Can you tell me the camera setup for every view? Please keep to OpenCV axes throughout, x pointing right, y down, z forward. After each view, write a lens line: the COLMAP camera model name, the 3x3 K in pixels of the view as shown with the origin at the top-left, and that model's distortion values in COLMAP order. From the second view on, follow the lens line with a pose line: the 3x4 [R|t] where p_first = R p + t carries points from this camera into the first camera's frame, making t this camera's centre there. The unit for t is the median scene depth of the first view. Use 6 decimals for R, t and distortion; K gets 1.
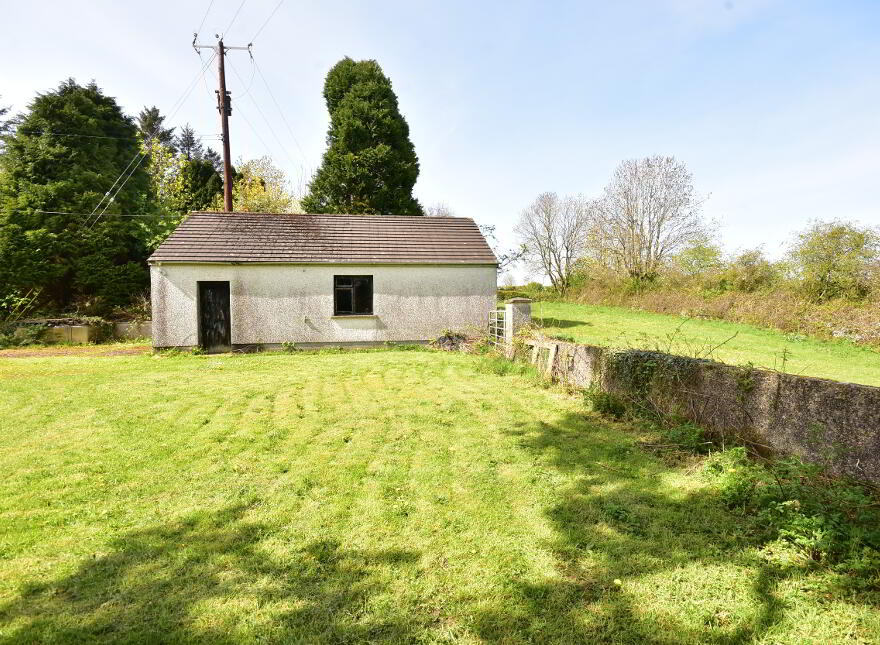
lens RADIAL K [[442.8, 0, 440.0], [0, 442.8, 322.5], [0, 0, 1]] dist [0.035064, -0.022136]
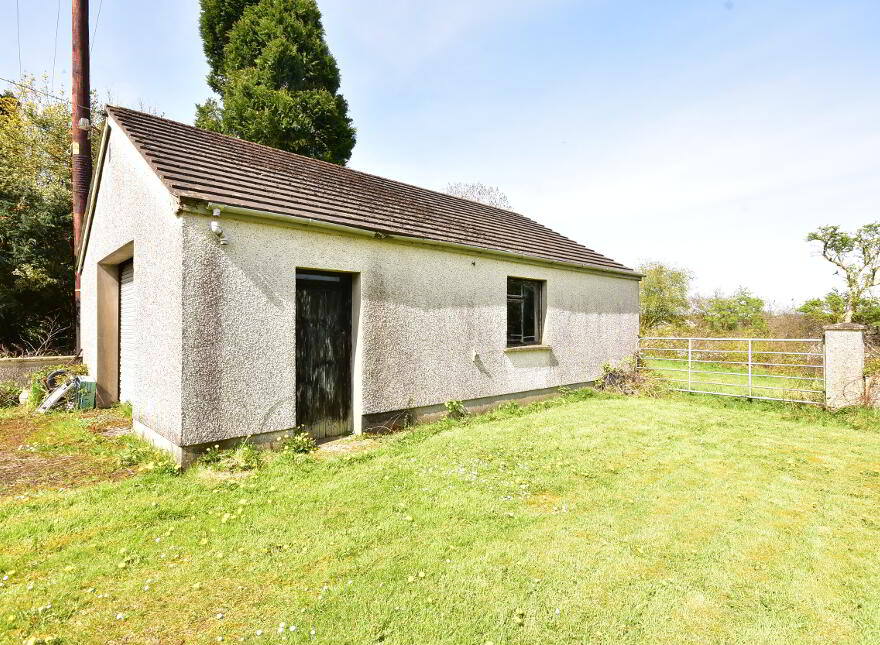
lens RADIAL K [[442.8, 0, 440.0], [0, 442.8, 322.5], [0, 0, 1]] dist [0.035064, -0.022136]
pose [[0.861337, 0.021470, 0.507581, -0.616277], [-0.013473, 0.999721, -0.019423, -0.035571], [-0.507856, 0.009892, 0.861385, 0.568898]]
